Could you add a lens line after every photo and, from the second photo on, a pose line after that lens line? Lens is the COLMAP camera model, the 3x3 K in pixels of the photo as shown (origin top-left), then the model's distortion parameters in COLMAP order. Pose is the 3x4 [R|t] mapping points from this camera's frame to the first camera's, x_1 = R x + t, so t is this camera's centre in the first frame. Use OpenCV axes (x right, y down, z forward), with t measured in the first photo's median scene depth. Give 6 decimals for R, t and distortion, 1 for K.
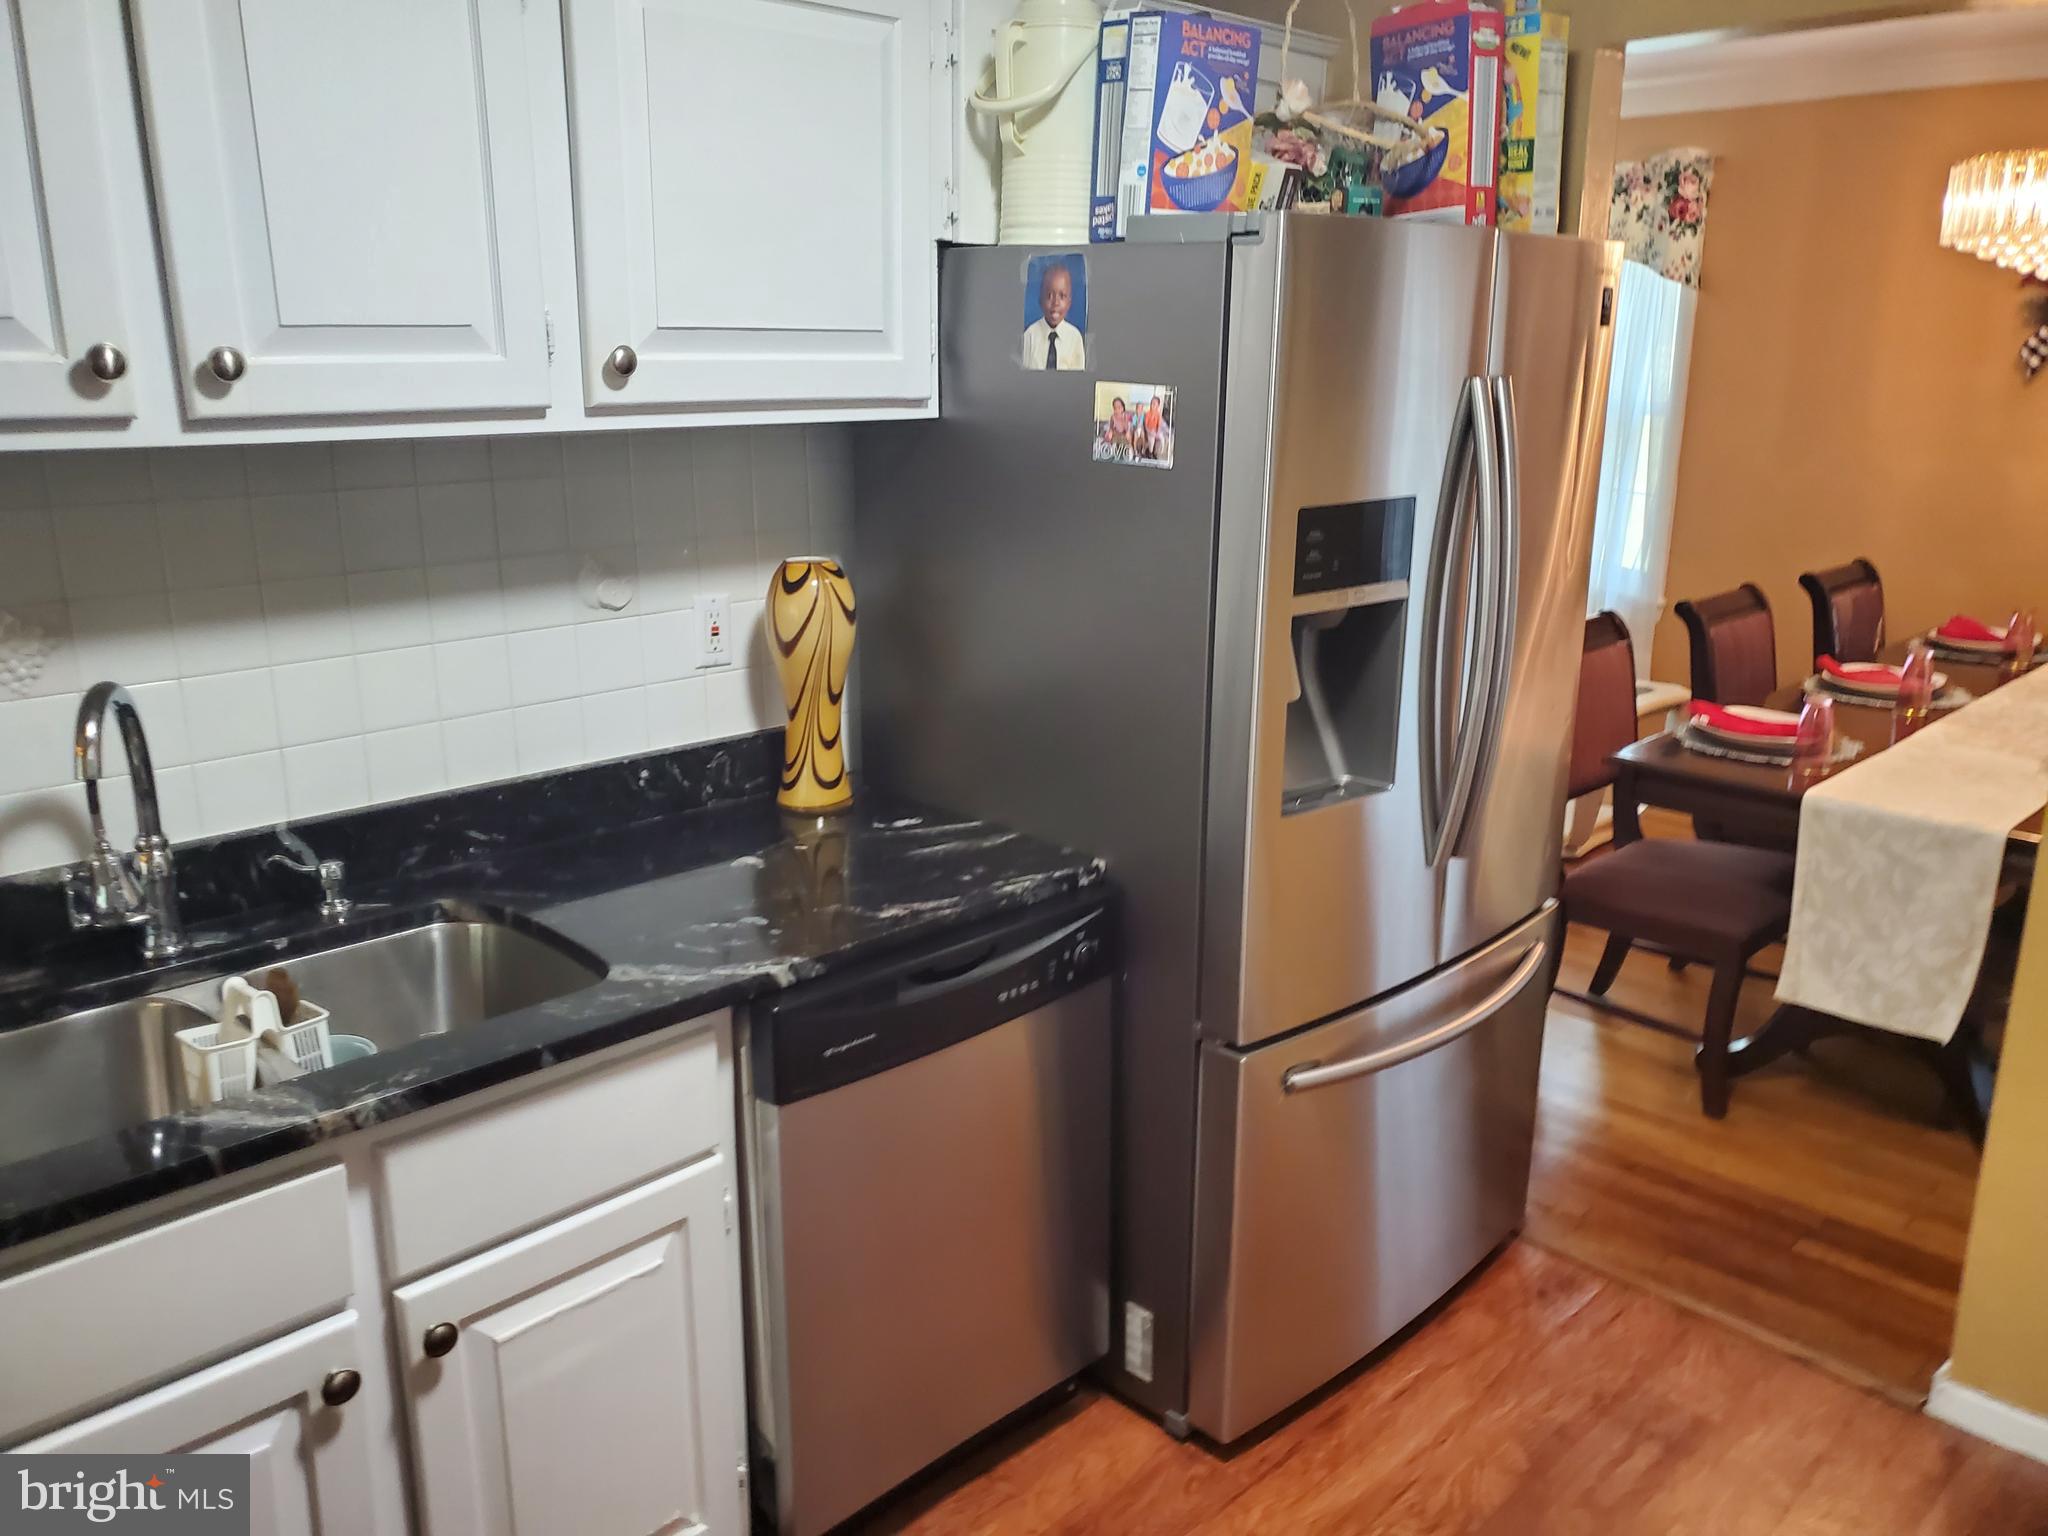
lens RADIAL K [[1582.8, 0, 1016.1], [0, 1582.8, 762.3], [0, 0, 1]] dist [0.021068, -0.013612]
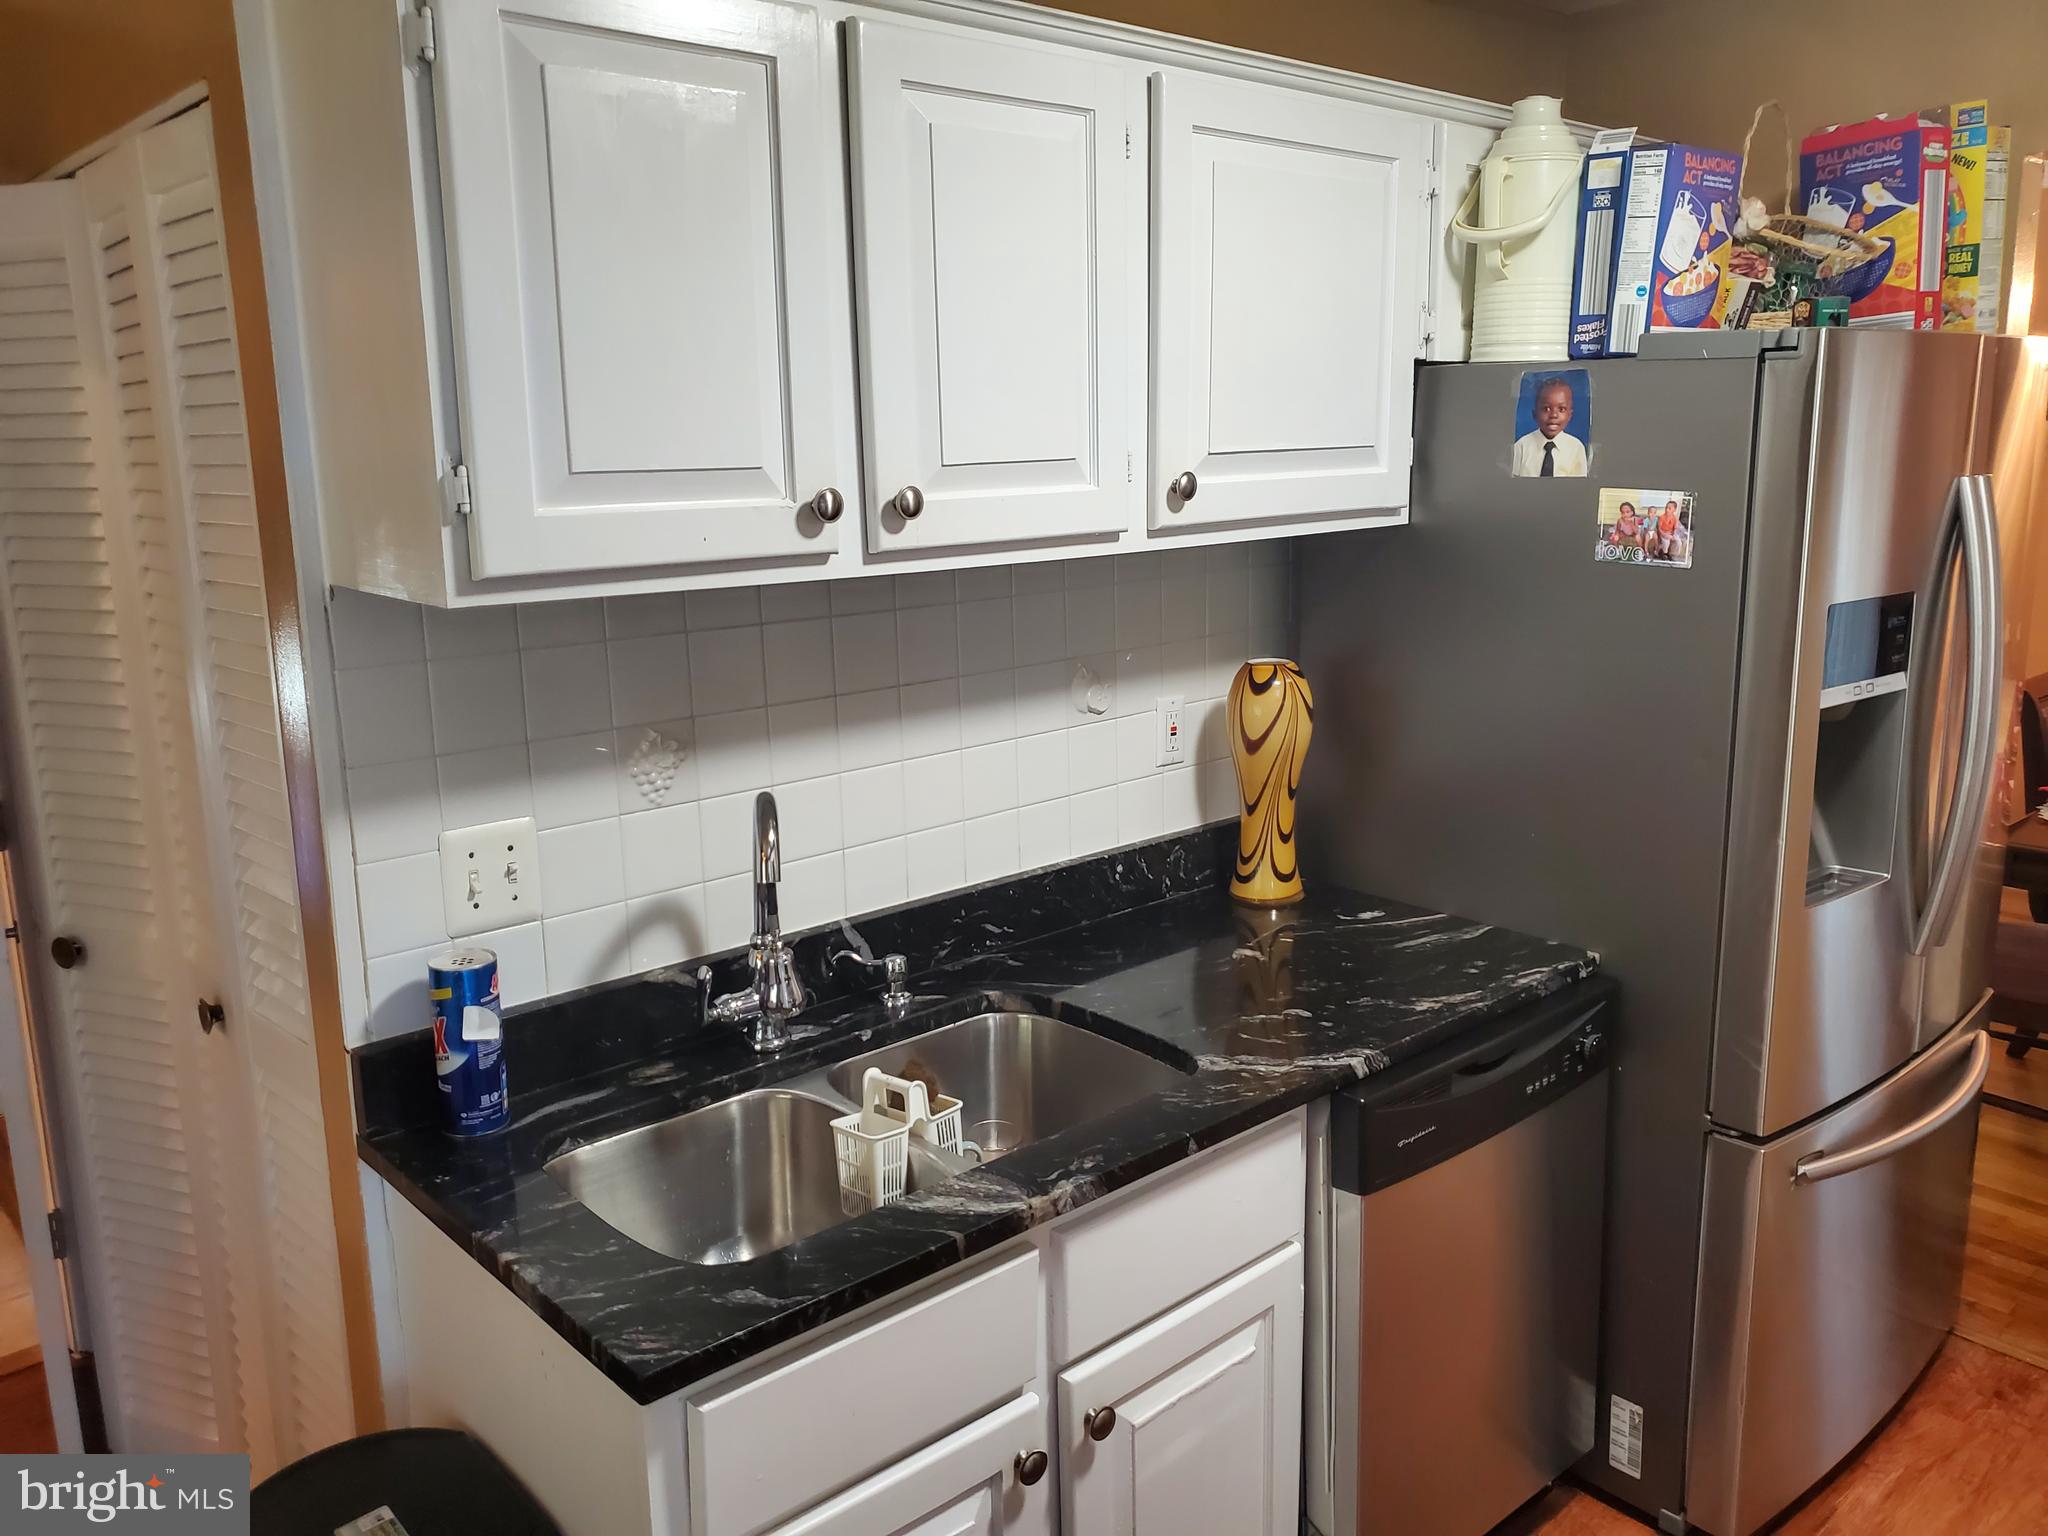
lens RADIAL K [[1582.8, 0, 992.2], [0, 1582.8, 732.5], [0, 0, 1]] dist [0.021068, -0.013612]
pose [[0.997960, -0.013938, -0.062303, -0.286100], [0.009644, 0.997591, -0.068692, -0.012914], [0.063110, 0.067951, 0.995691, -0.055006]]
